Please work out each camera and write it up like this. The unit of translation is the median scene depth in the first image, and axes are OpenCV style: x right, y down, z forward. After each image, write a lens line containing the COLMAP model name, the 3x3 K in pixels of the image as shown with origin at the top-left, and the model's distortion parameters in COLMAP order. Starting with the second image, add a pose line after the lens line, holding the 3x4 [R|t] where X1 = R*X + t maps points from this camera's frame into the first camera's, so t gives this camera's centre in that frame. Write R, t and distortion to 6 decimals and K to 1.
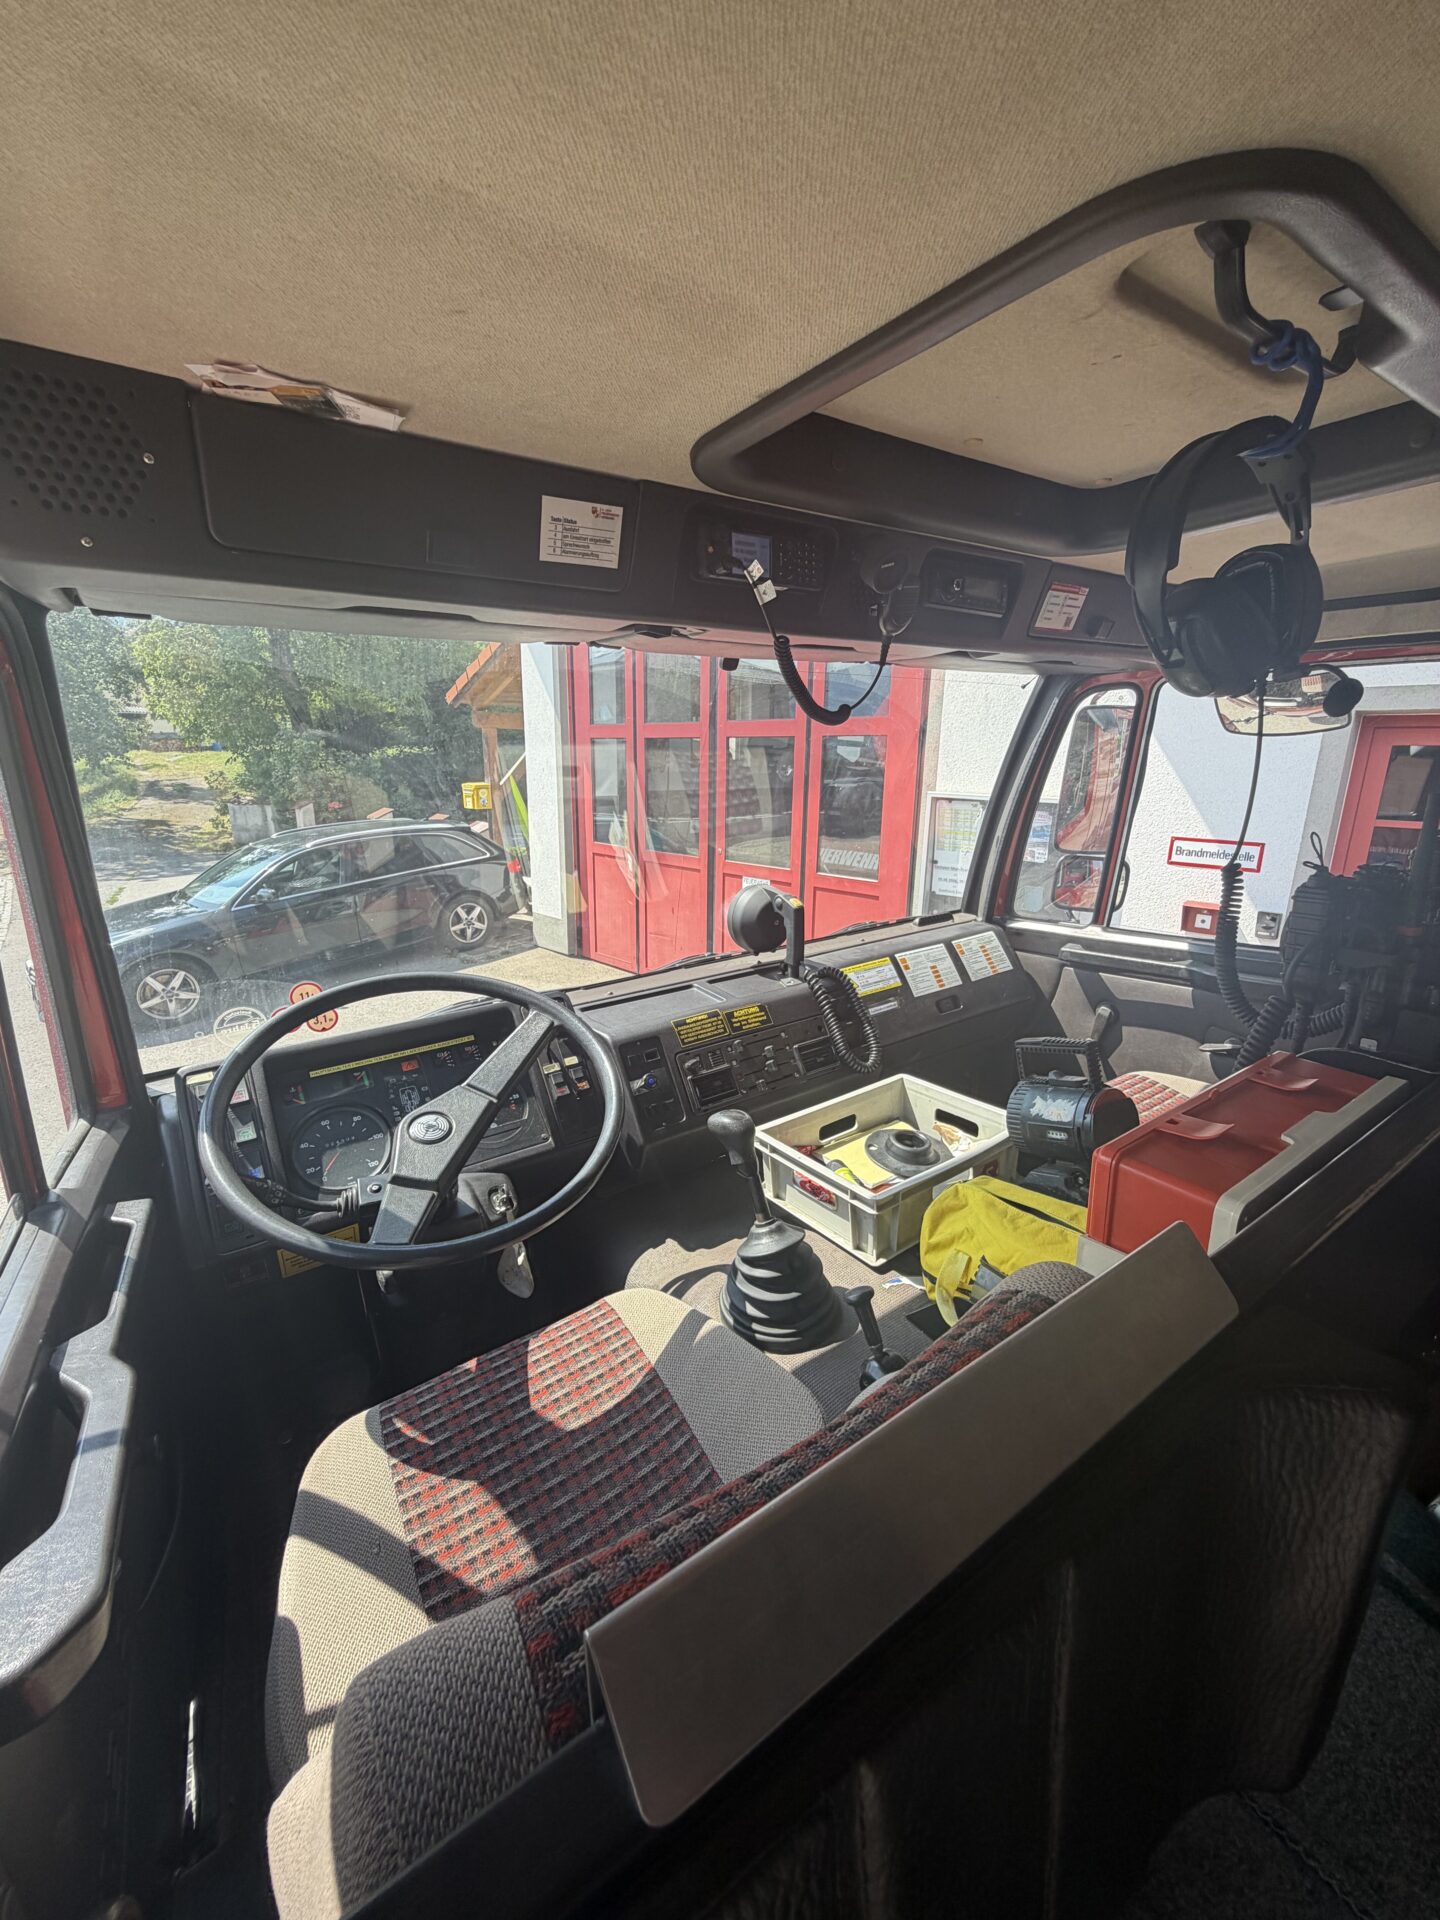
lens RADIAL K [[770.9, 0, 720.0], [0, 770.9, 960.0], [0, 0, 1]] dist [0.002299, -0.000020]
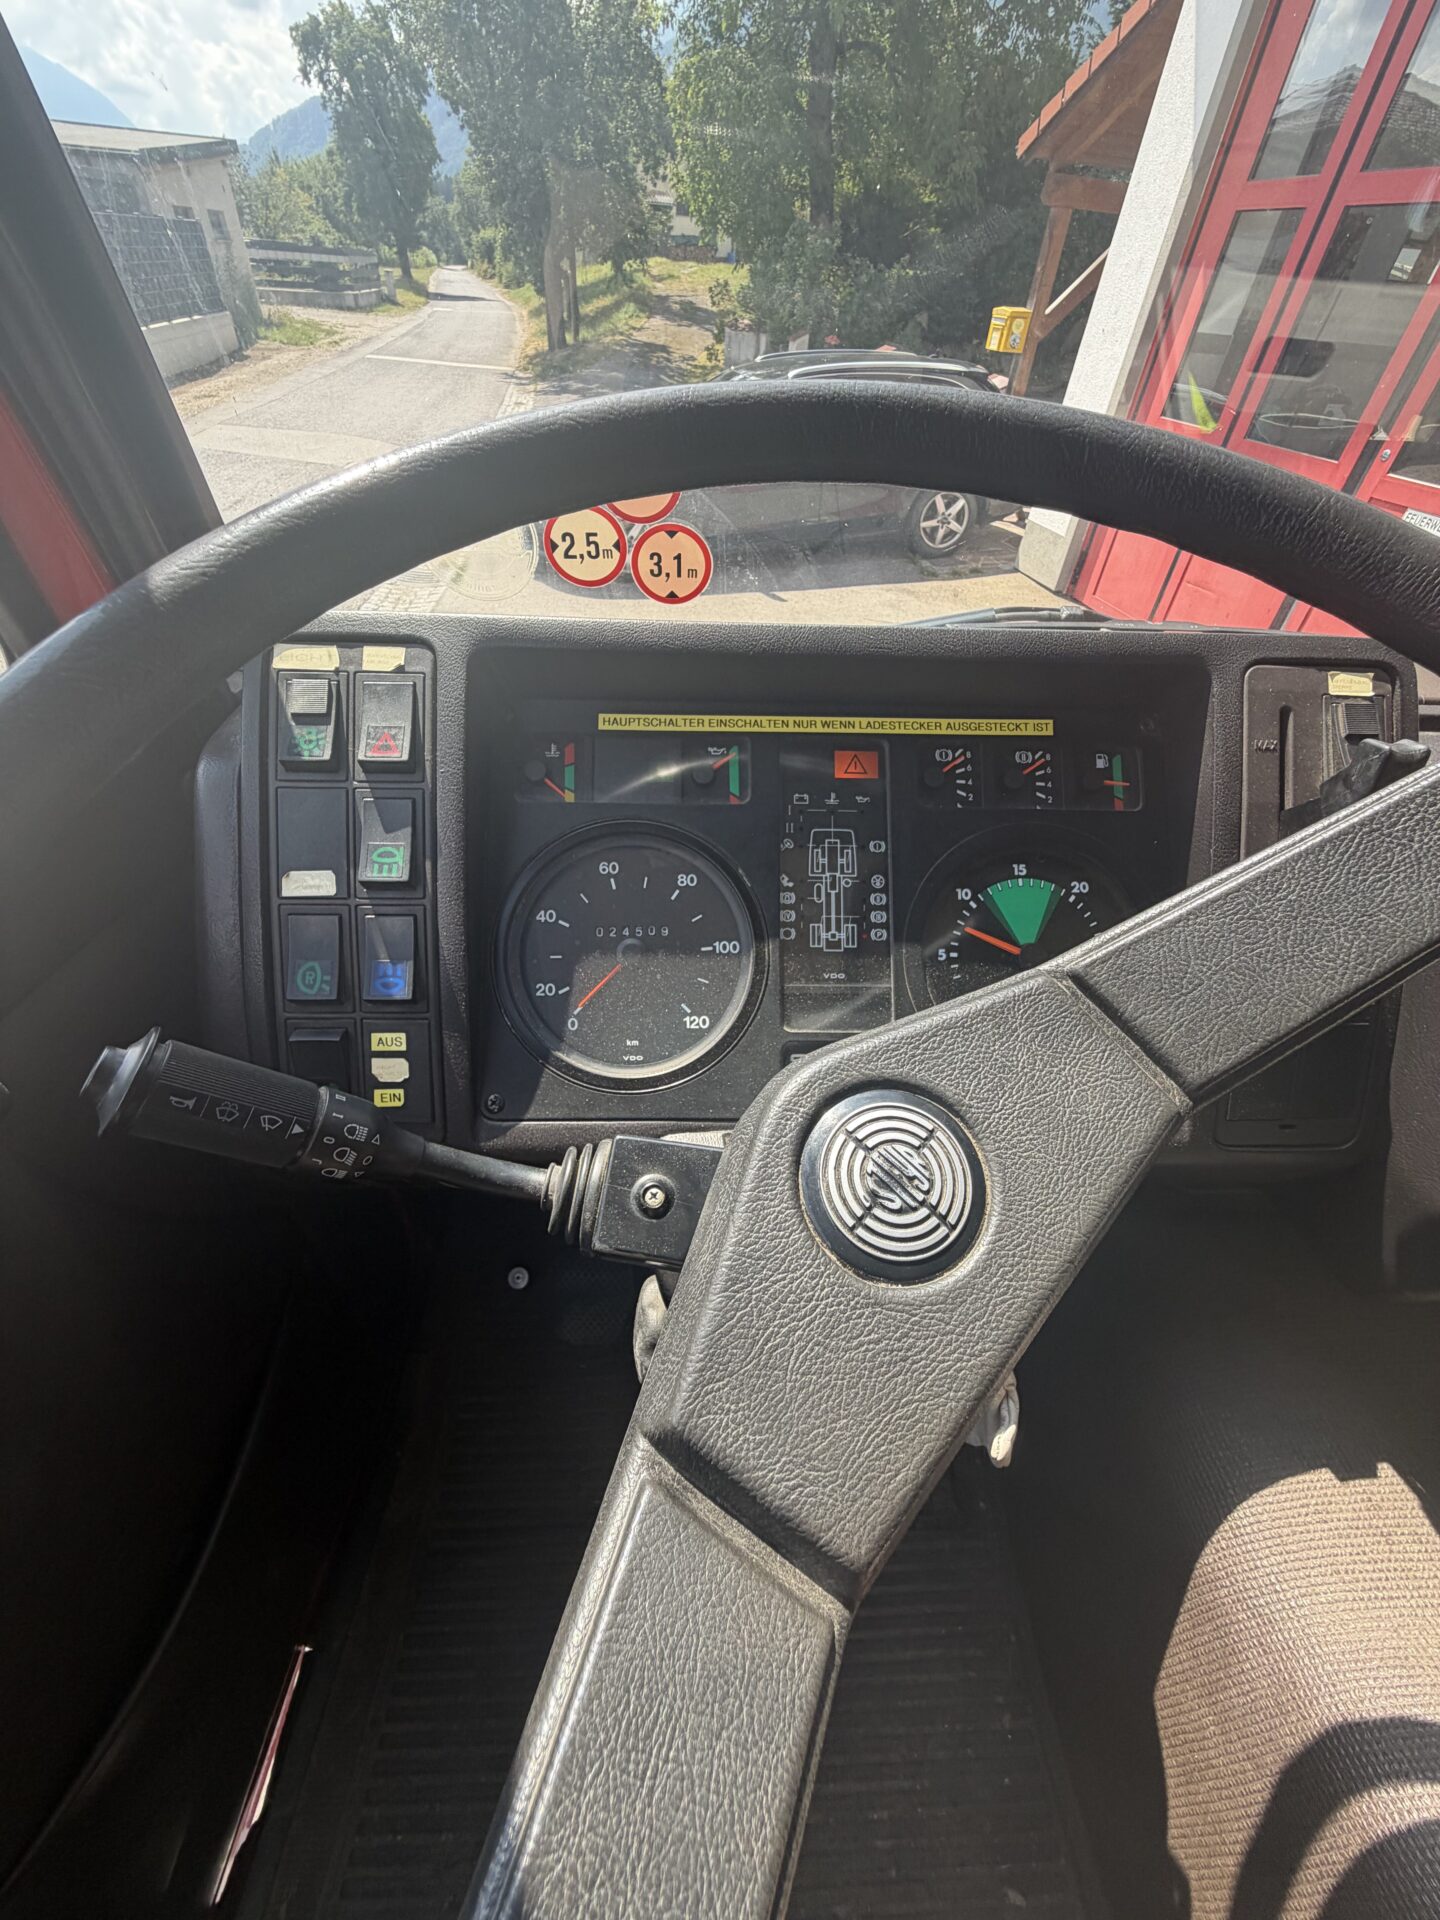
lens RADIAL K [[770.9, 0, 720.0], [0, 770.9, 960.0], [0, 0, 1]] dist [0.002299, -0.000020]
pose [[0.839384, 0.395011, -0.373364, -0.043235], [-0.193330, 0.858967, 0.474130, 0.008936], [0.507994, -0.325795, 0.797371, 0.099369]]
